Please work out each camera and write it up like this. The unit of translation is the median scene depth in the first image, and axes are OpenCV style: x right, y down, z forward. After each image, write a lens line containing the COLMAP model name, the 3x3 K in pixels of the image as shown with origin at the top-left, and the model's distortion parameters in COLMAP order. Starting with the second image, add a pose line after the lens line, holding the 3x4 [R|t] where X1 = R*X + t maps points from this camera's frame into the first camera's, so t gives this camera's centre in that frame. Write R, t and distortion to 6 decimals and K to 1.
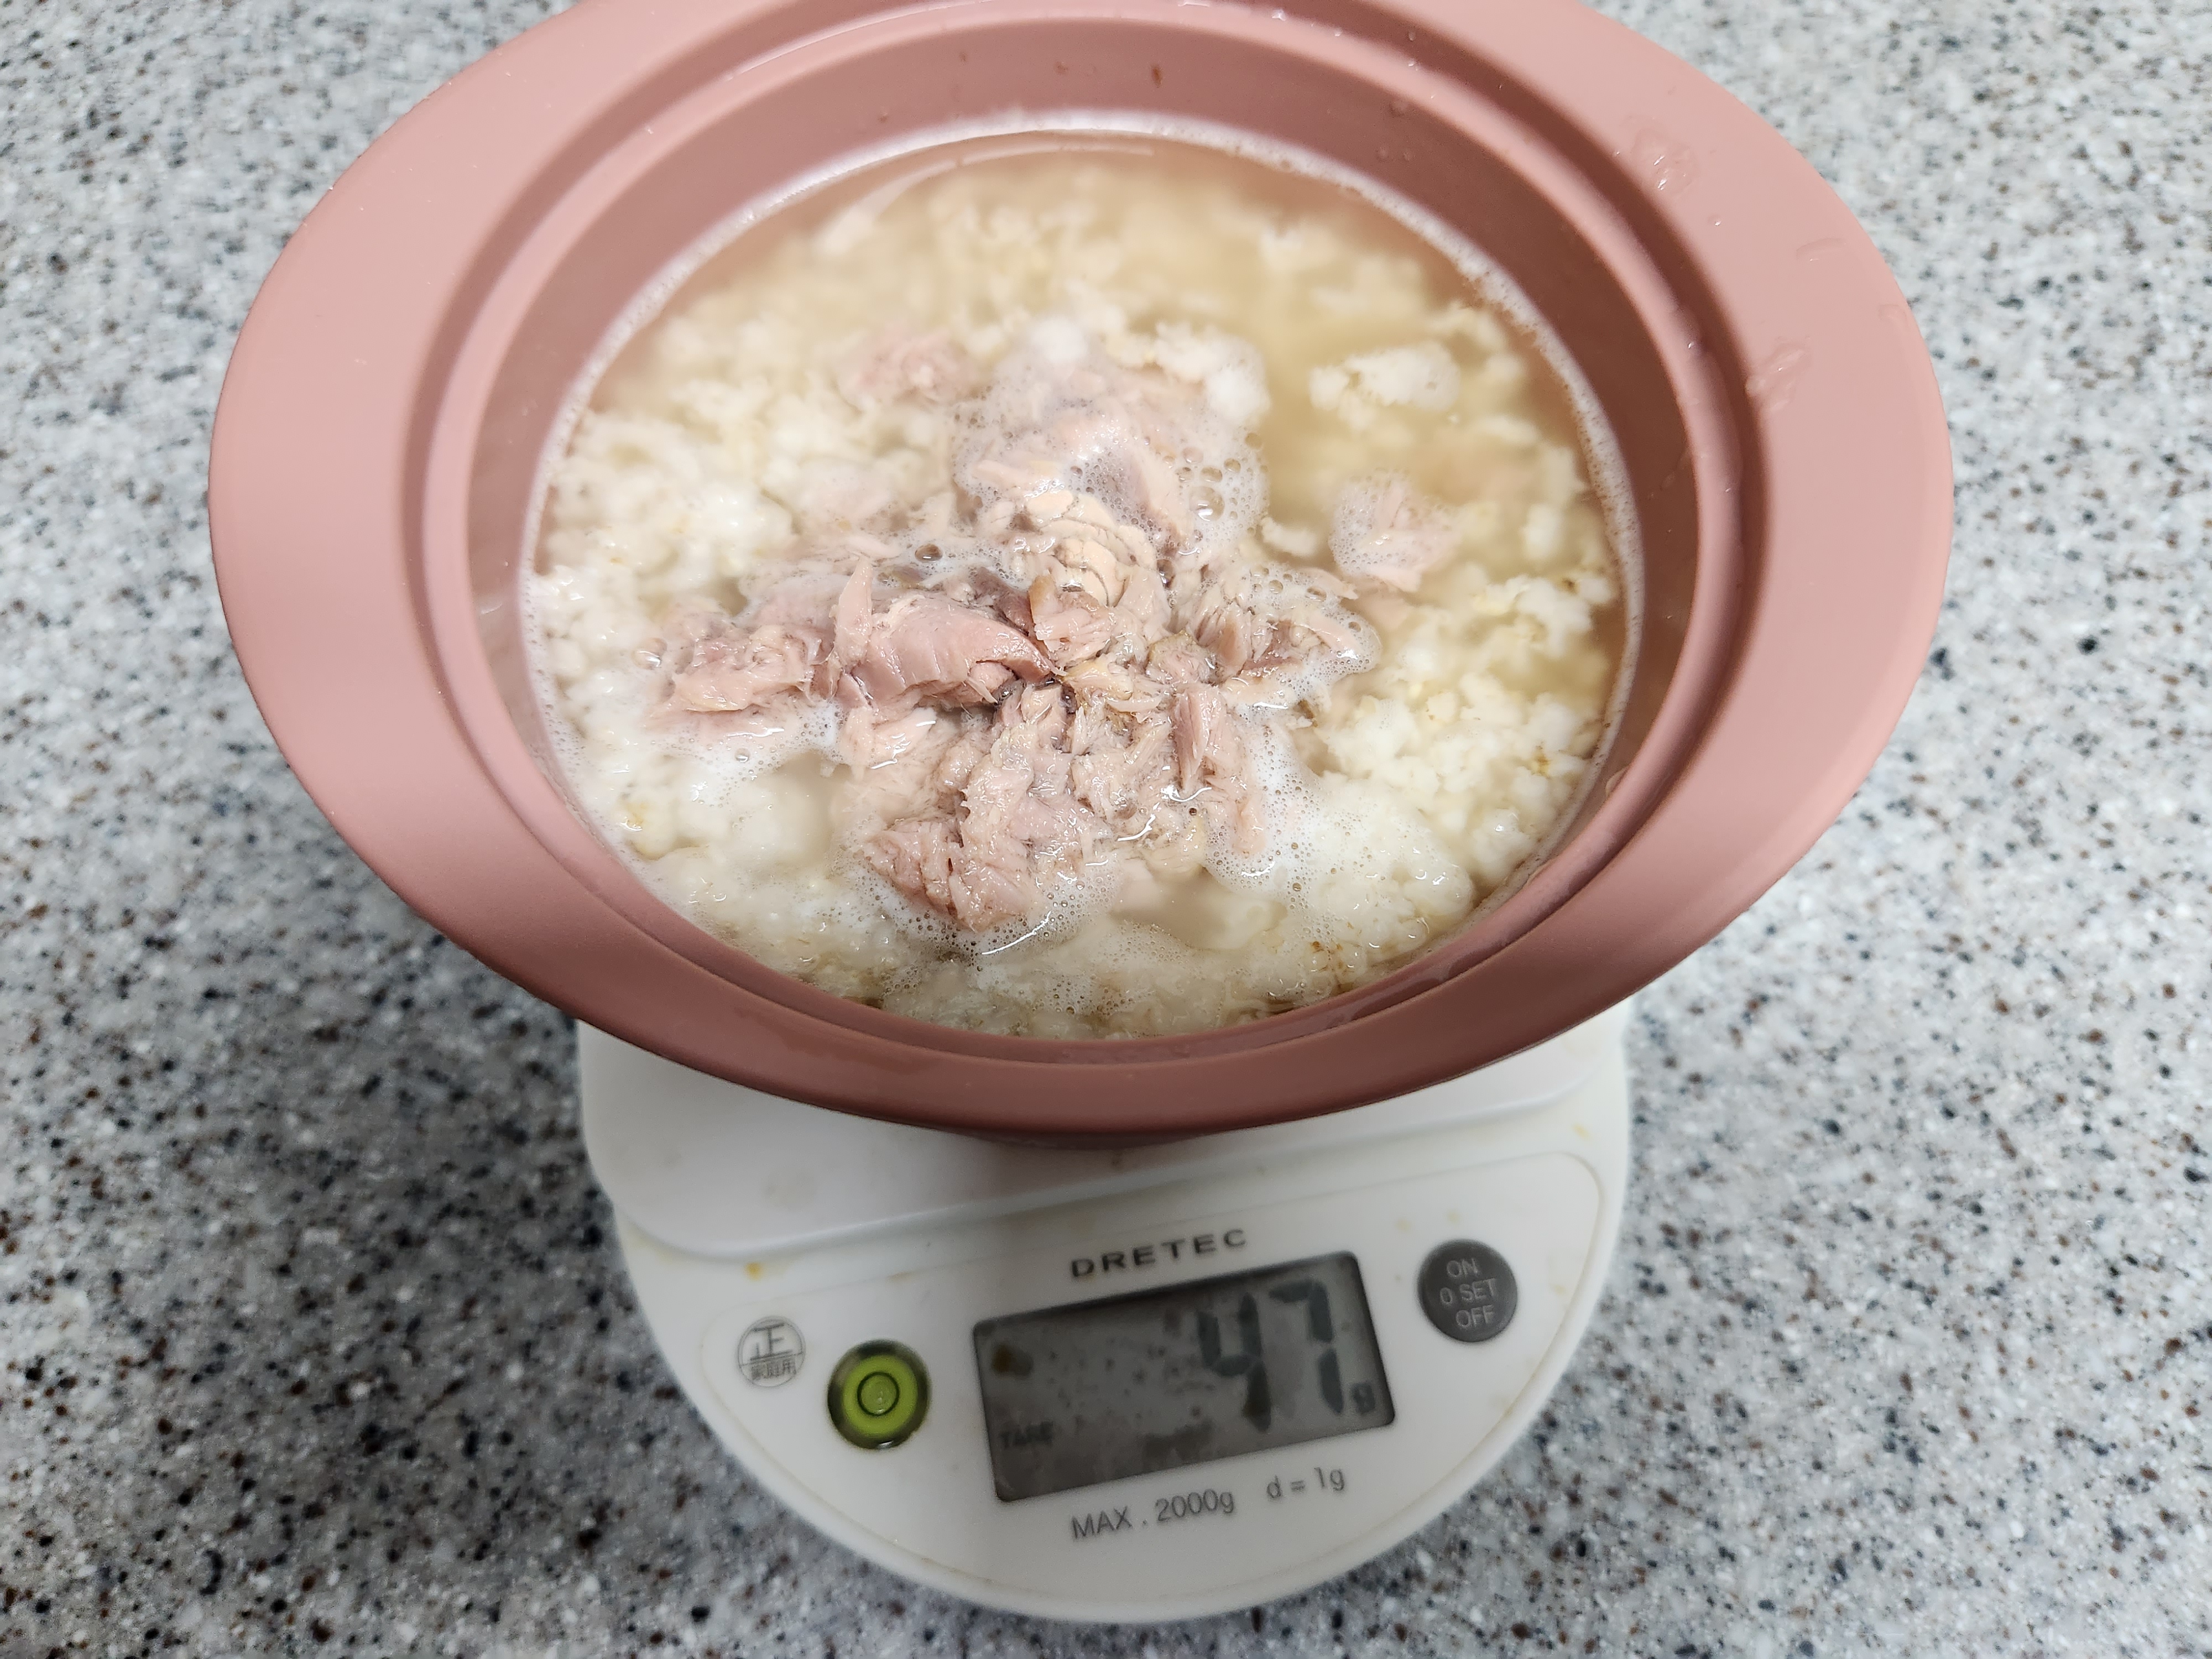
lens RADIAL K [[1626.4, 0, 1101.0], [0, 1626.4, 821.7], [0, 0, 1]] dist [0.022130, -0.048484]
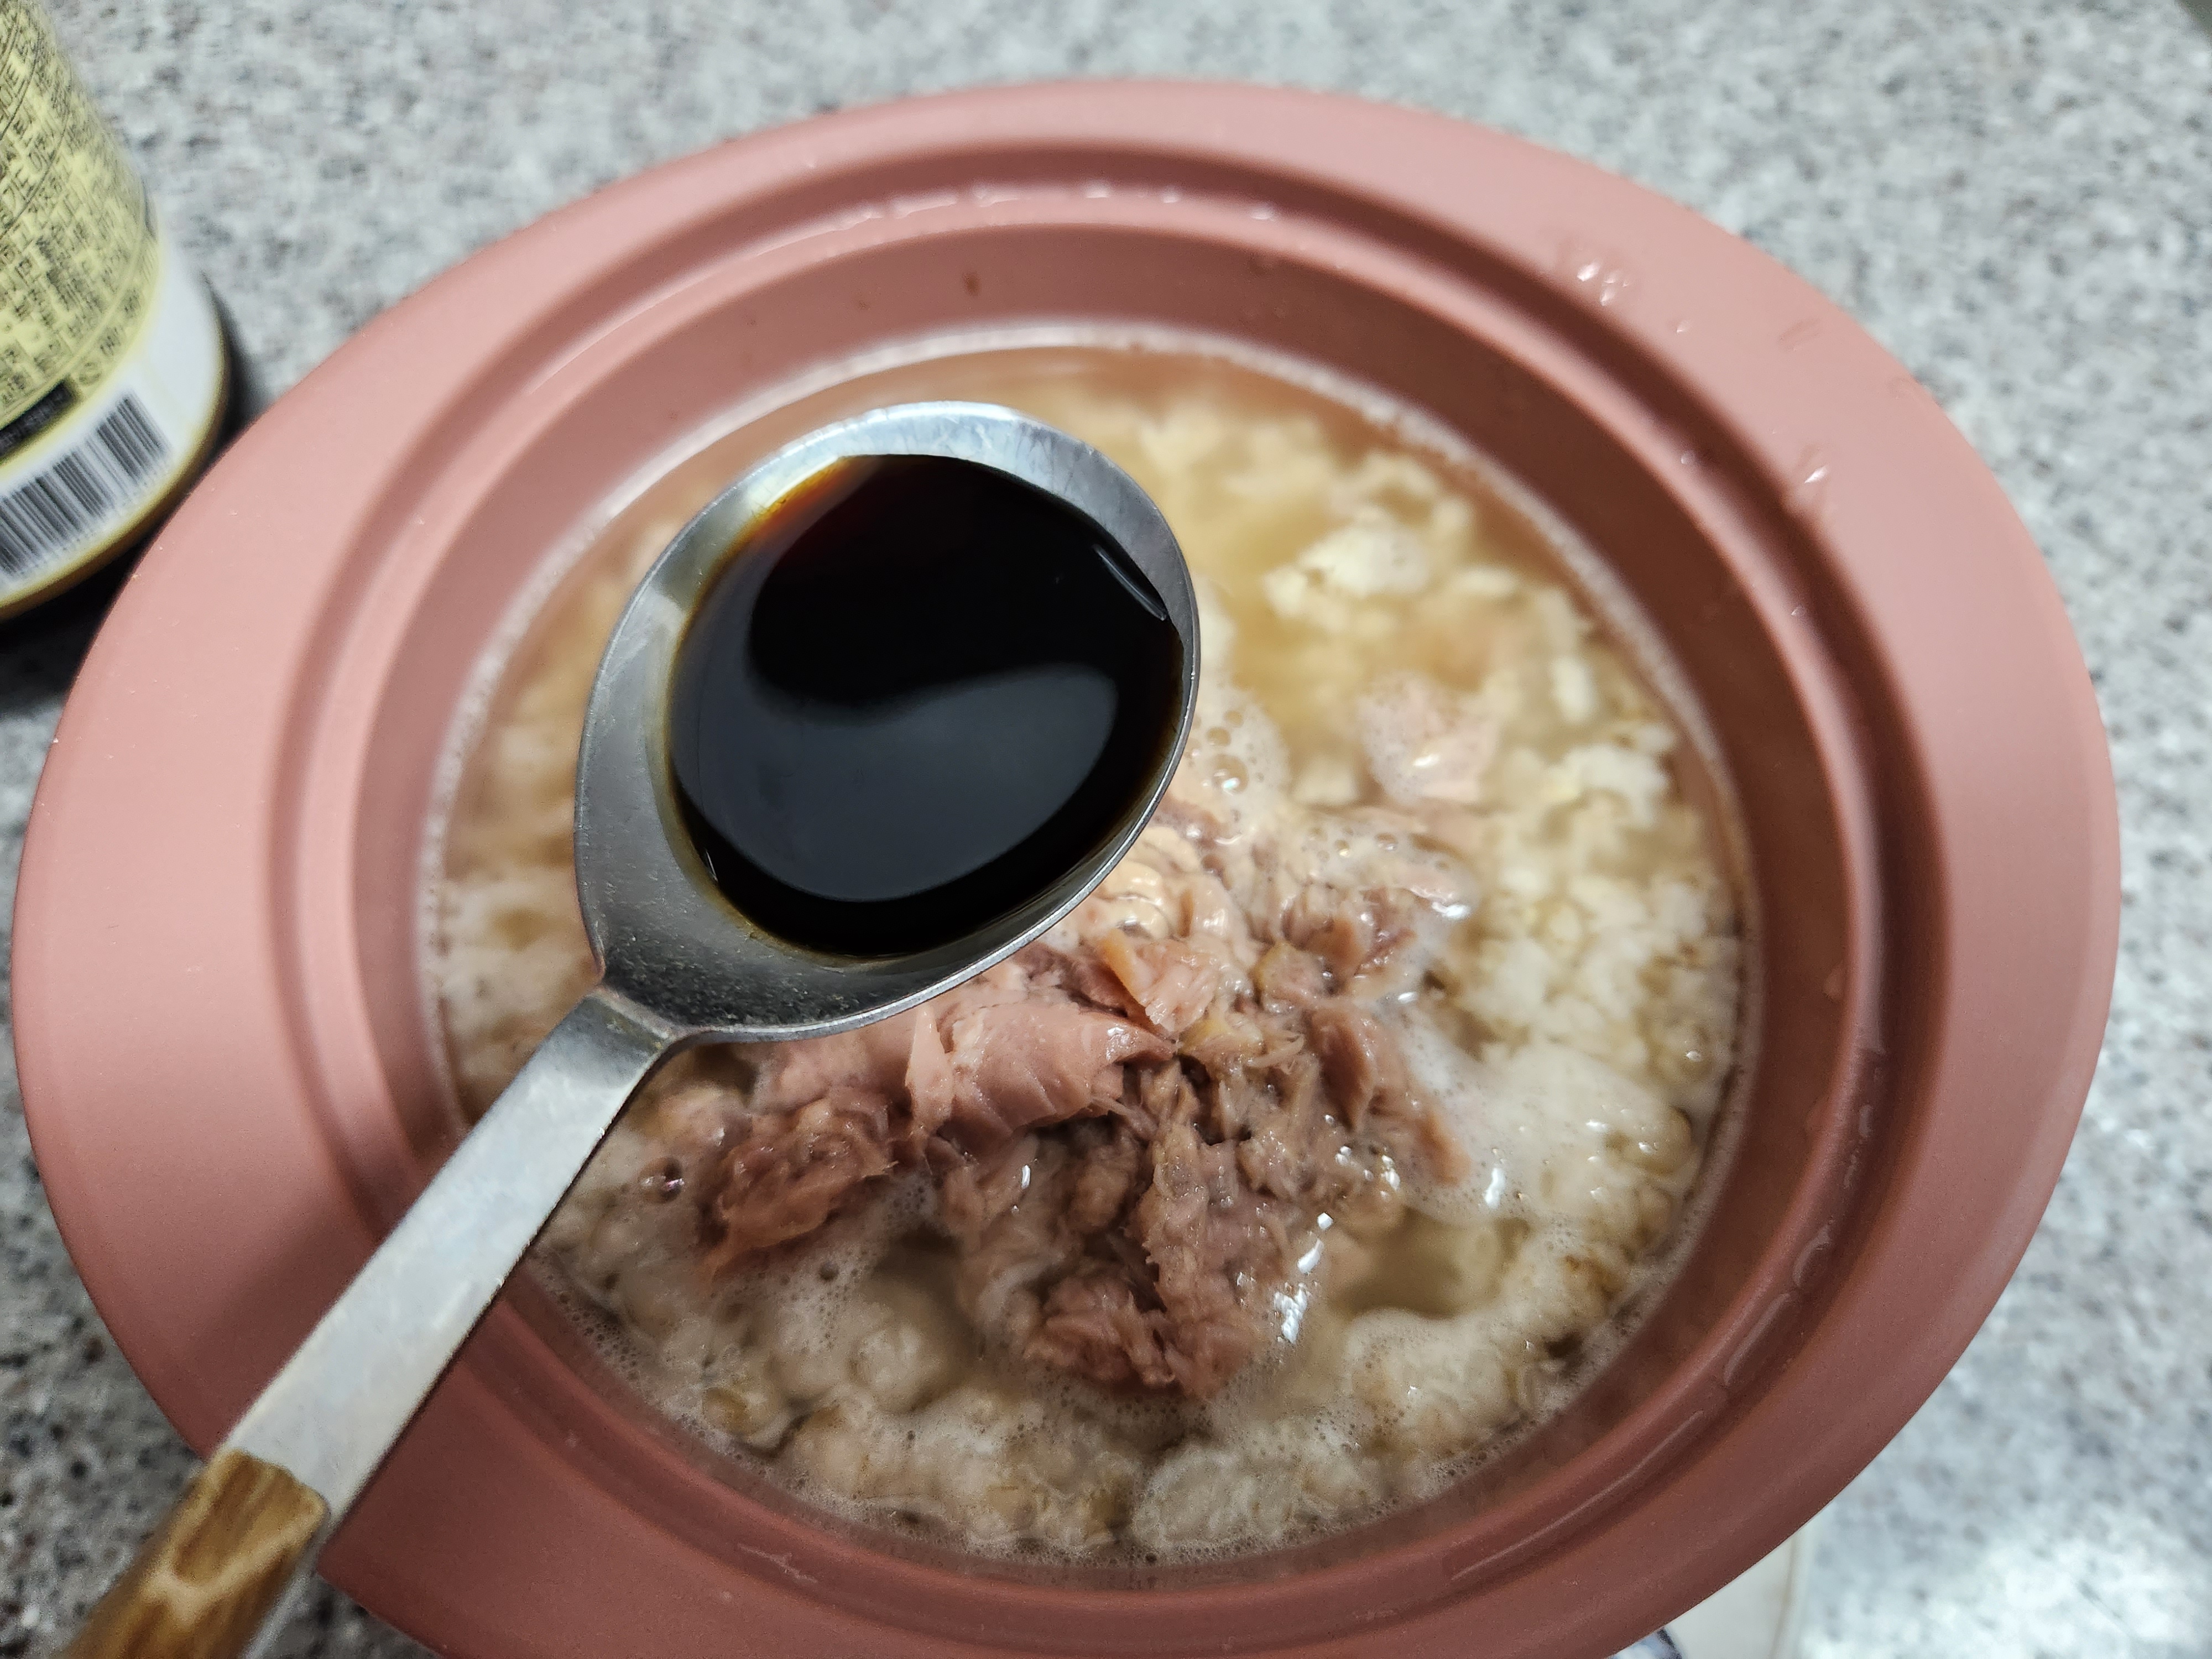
lens RADIAL K [[1626.4, 0, 1095.6], [0, 1626.4, 838.5], [0, 0, 1]] dist [0.022130, -0.048484]
pose [[0.931698, -0.302395, 0.201238, -0.178977], [0.302306, 0.952676, 0.031935, -0.208782], [-0.201372, 0.031082, 0.979022, 0.180232]]
